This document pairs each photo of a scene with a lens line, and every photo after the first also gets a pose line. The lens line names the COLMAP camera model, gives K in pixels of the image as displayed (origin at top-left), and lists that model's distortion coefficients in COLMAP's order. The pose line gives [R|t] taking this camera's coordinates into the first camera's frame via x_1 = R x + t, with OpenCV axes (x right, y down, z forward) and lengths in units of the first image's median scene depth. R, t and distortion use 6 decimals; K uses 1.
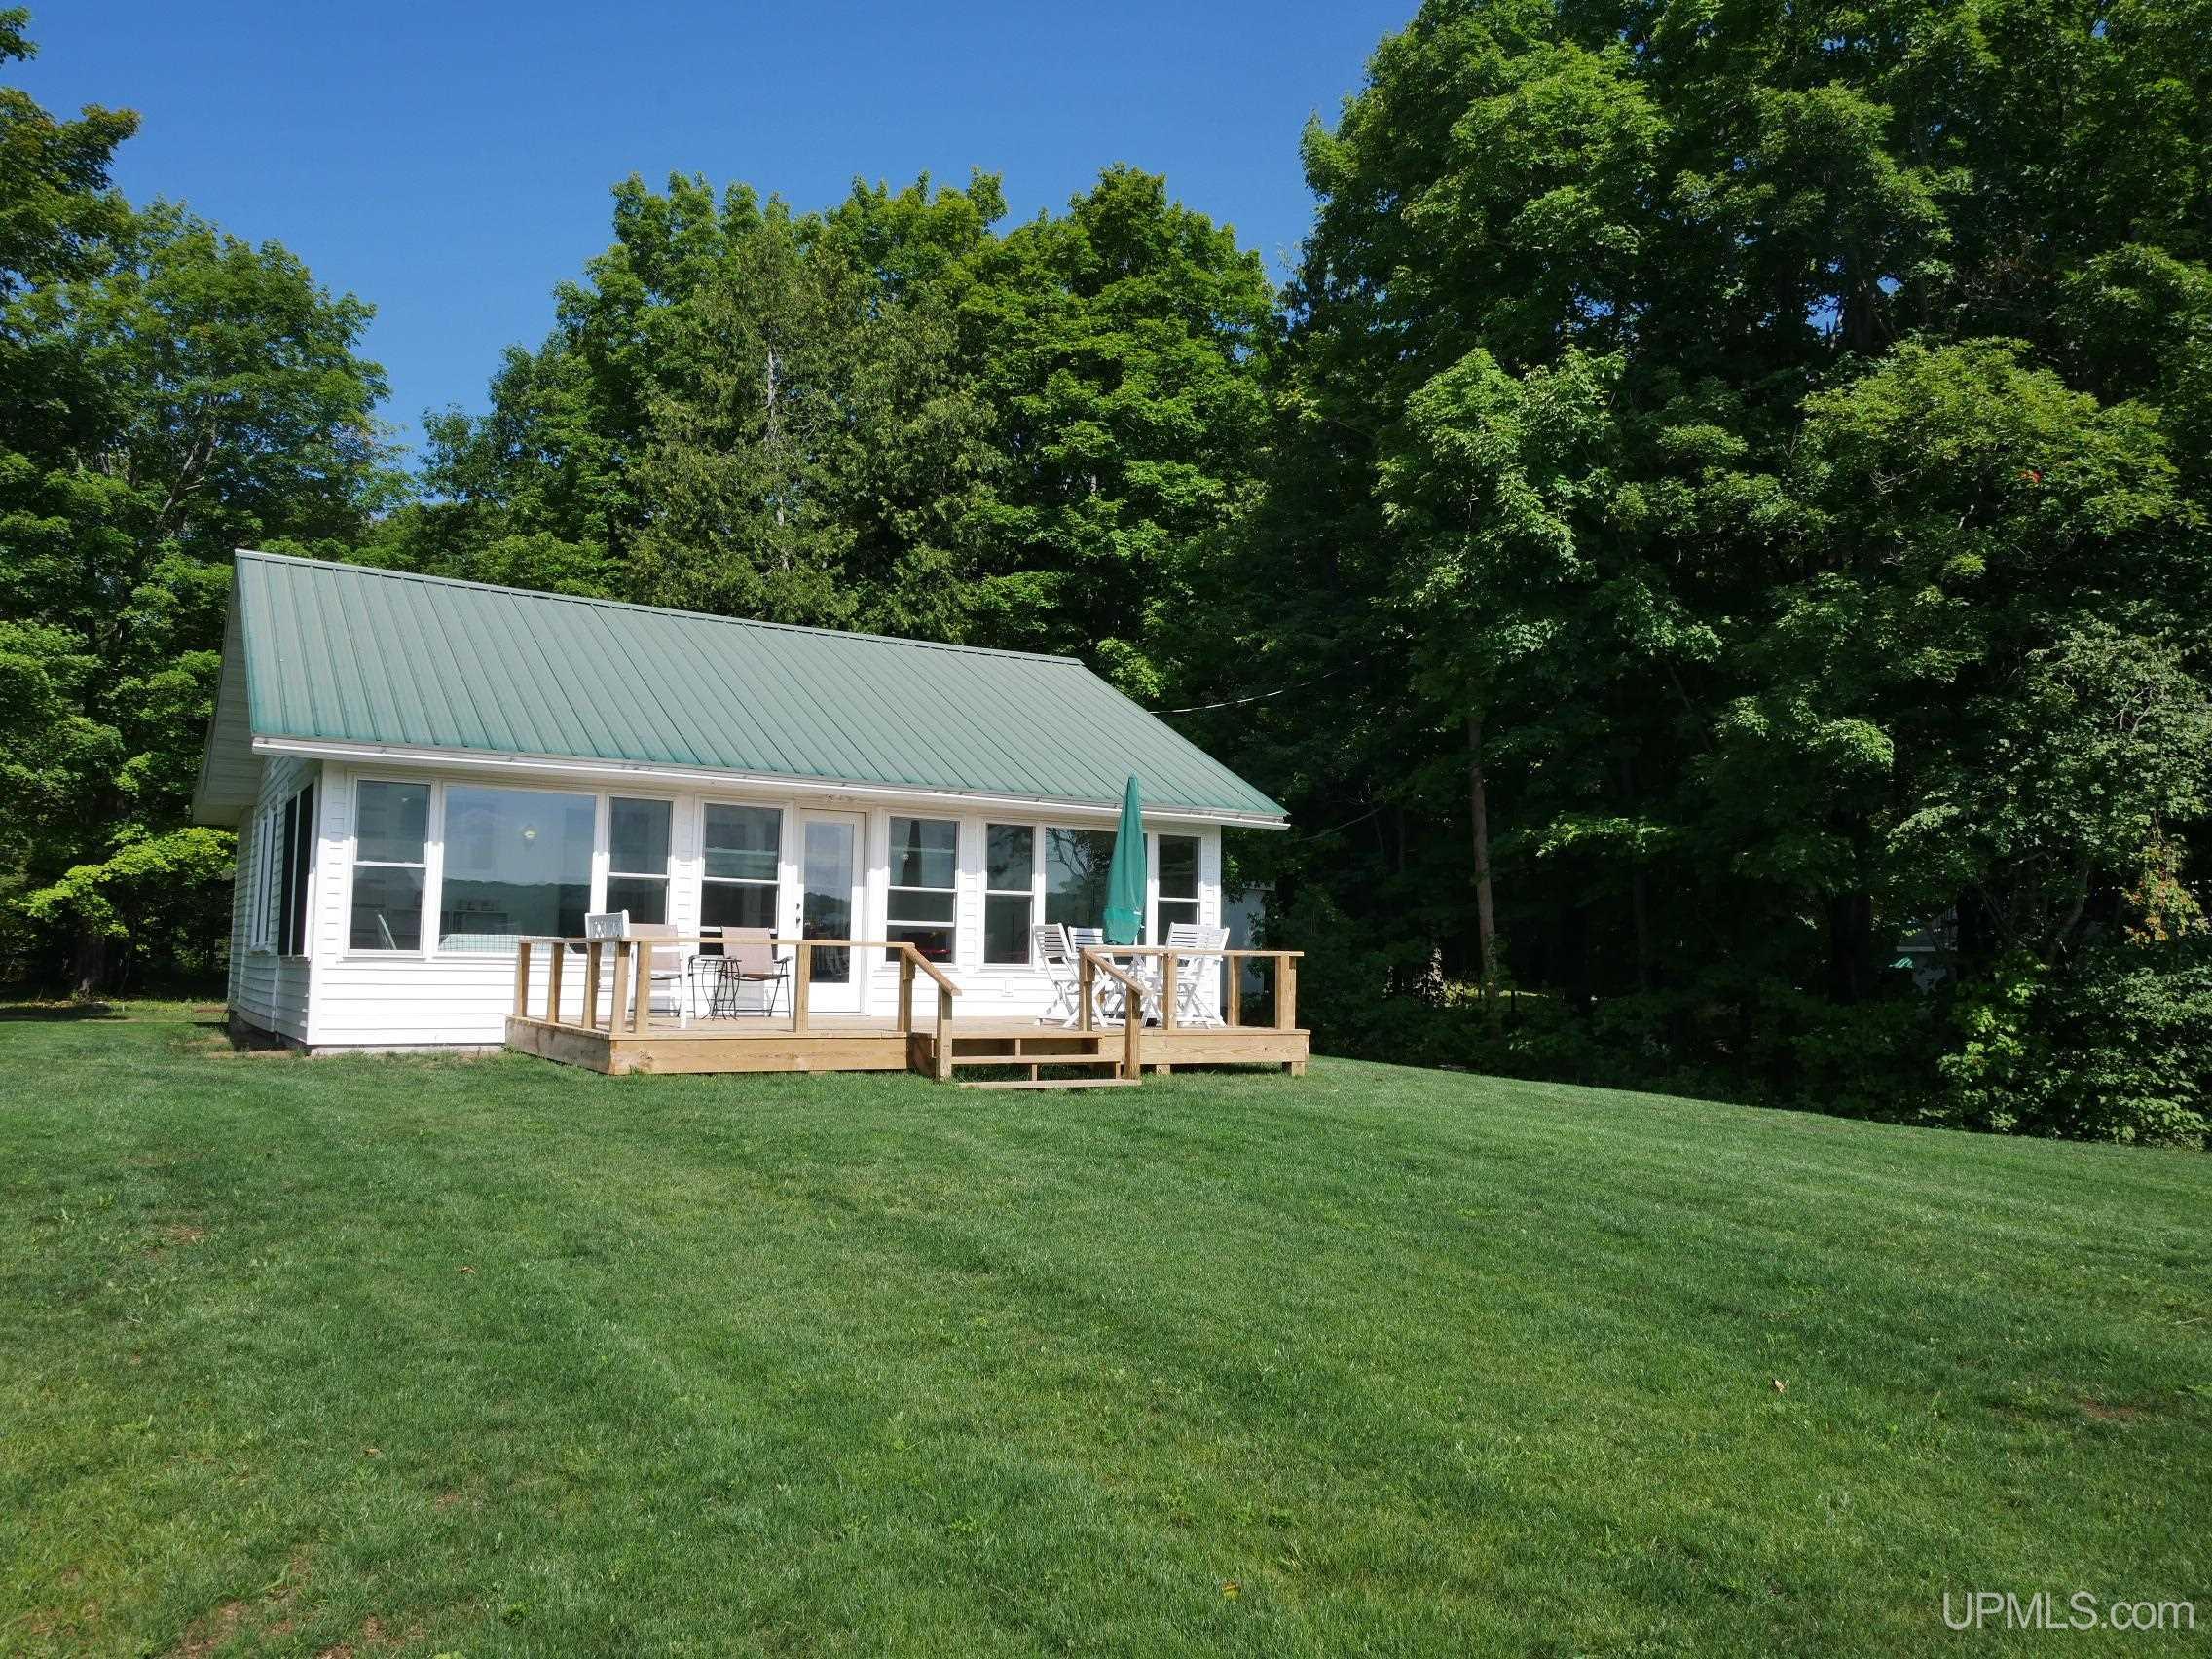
lens RADIAL K [[1521.1, 0, 1106.0], [0, 1521.1, 829.5], [0, 0, 1]] dist [-0.004684, -0.003852]
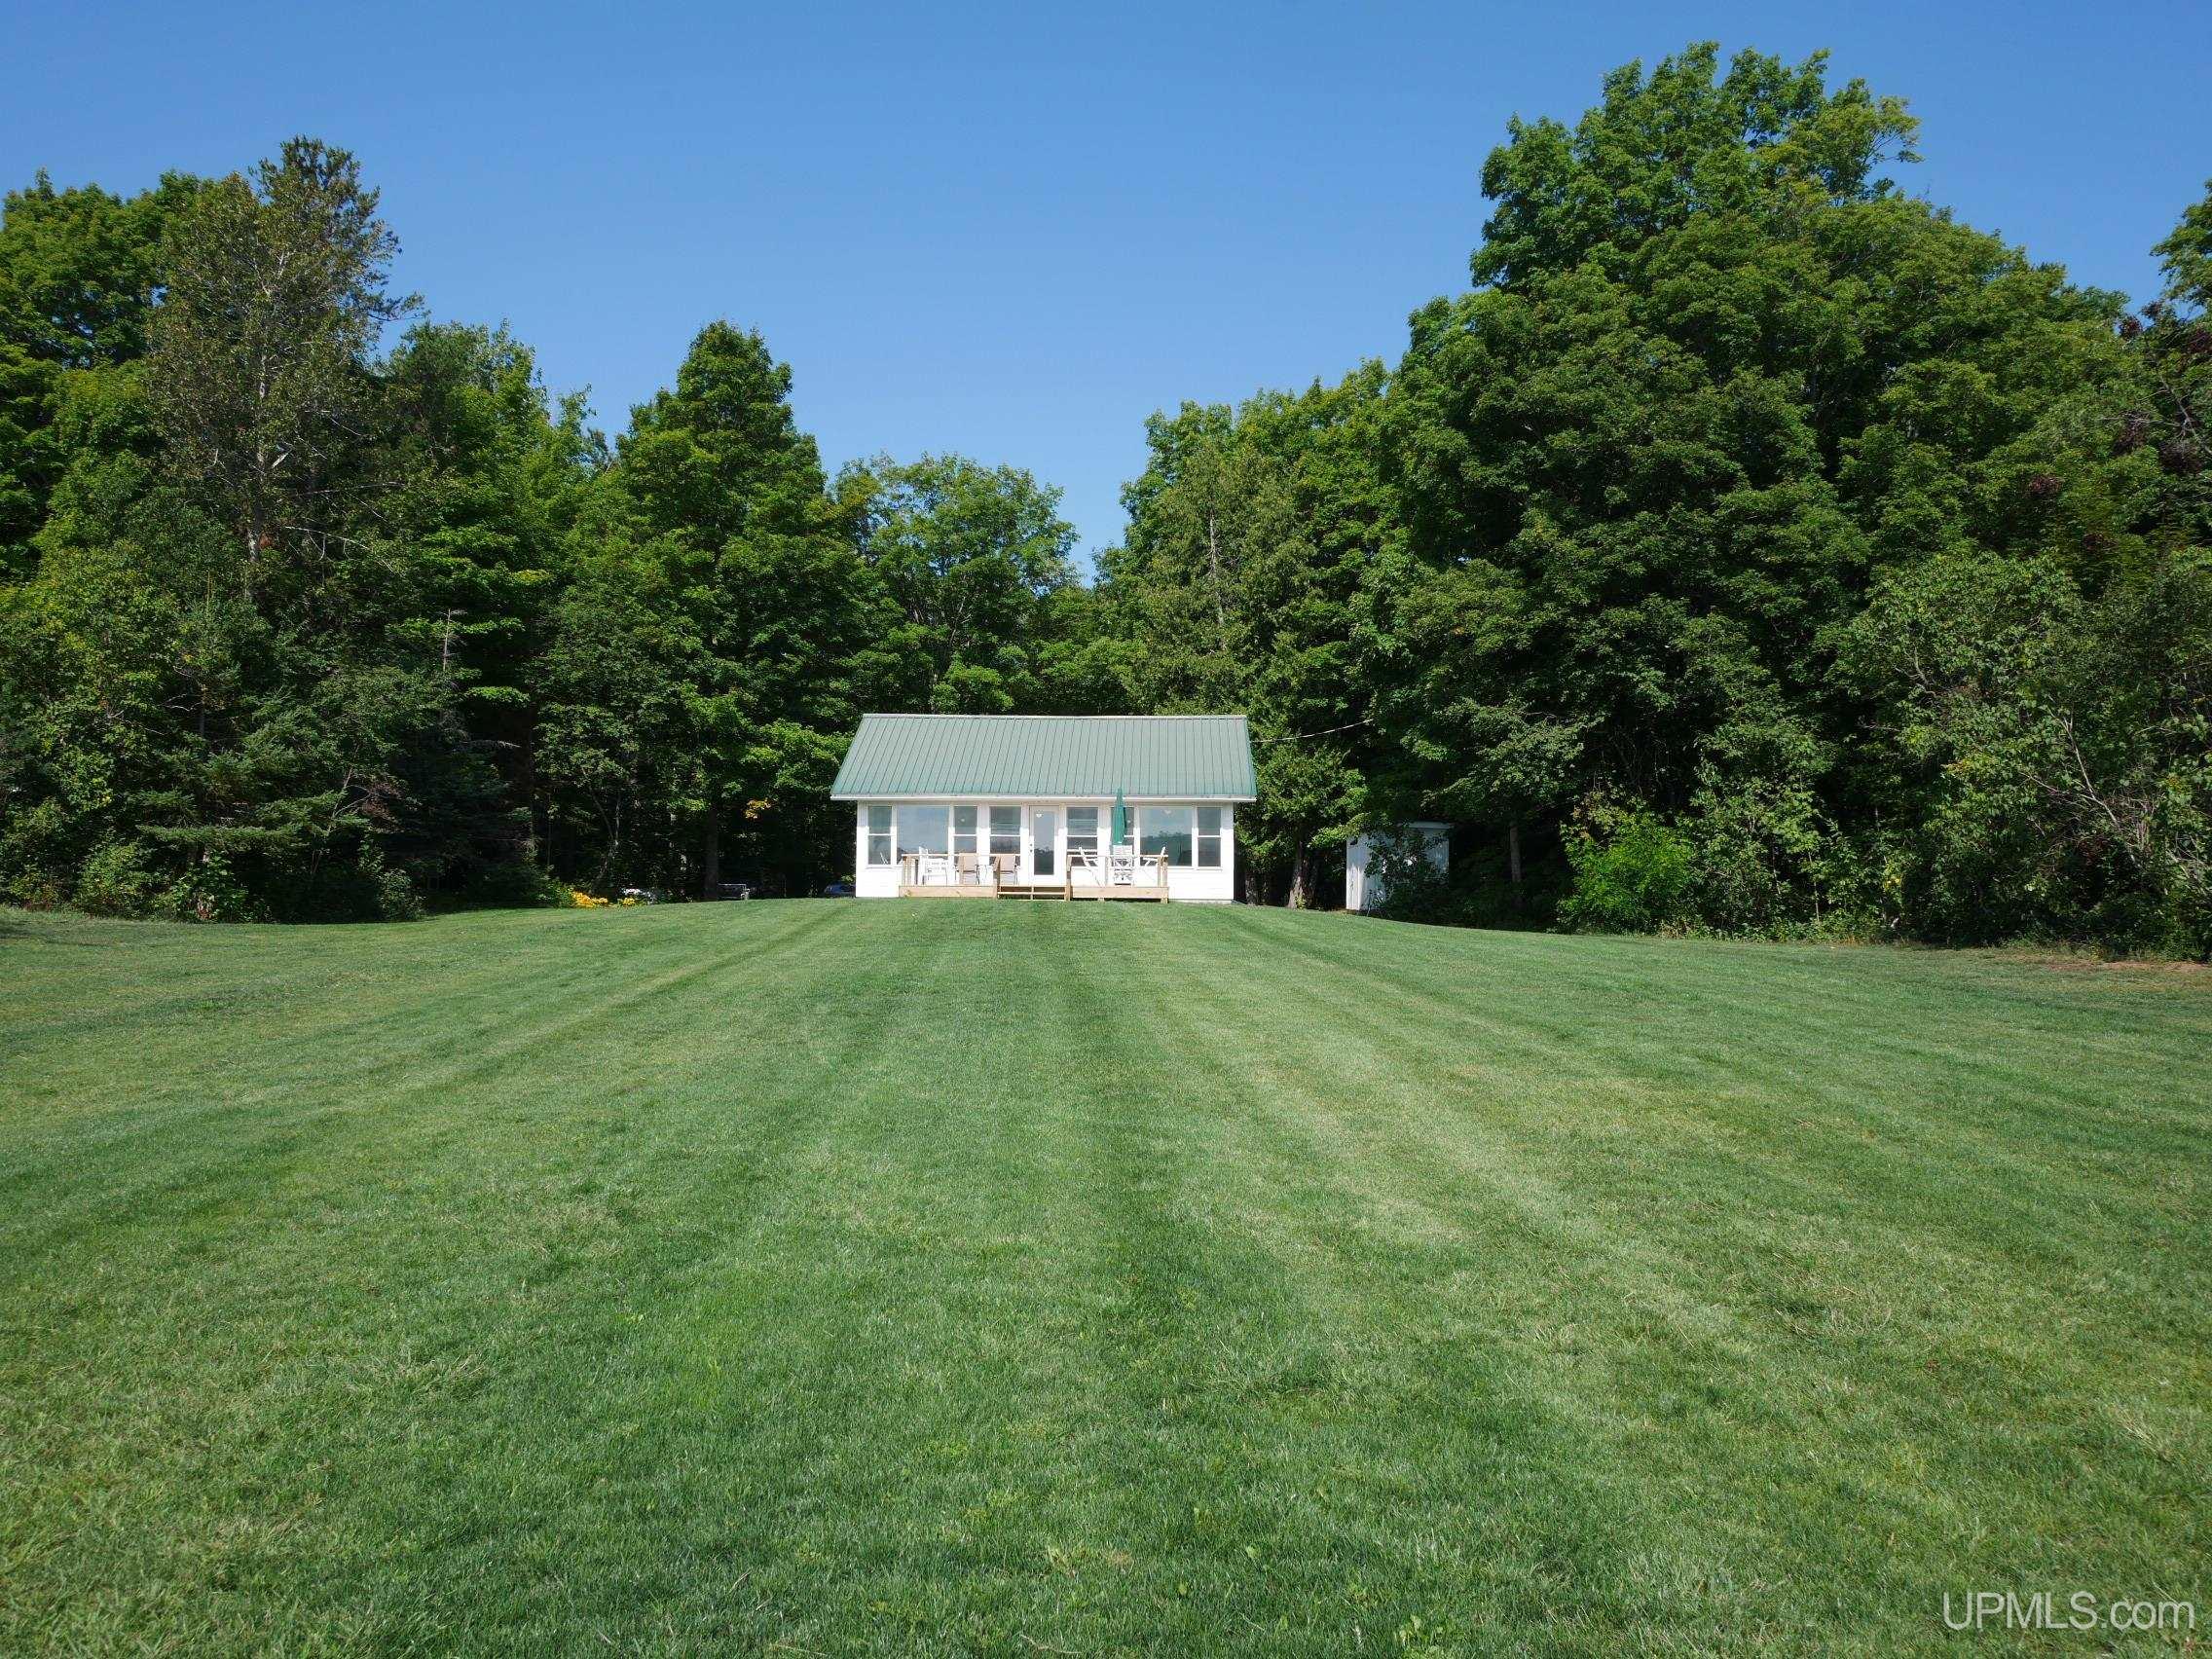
lens RADIAL K [[1246.0, 0, 1099.3], [0, 1246.0, 831.8], [0, 0, 1]] dist [0.000497, 0.000023]
pose [[0.871471, -0.038827, -0.488908, 0.366042], [0.054466, 0.998357, 0.017799, -0.000772], [0.487413, -0.042141, 0.872154, -0.305435]]
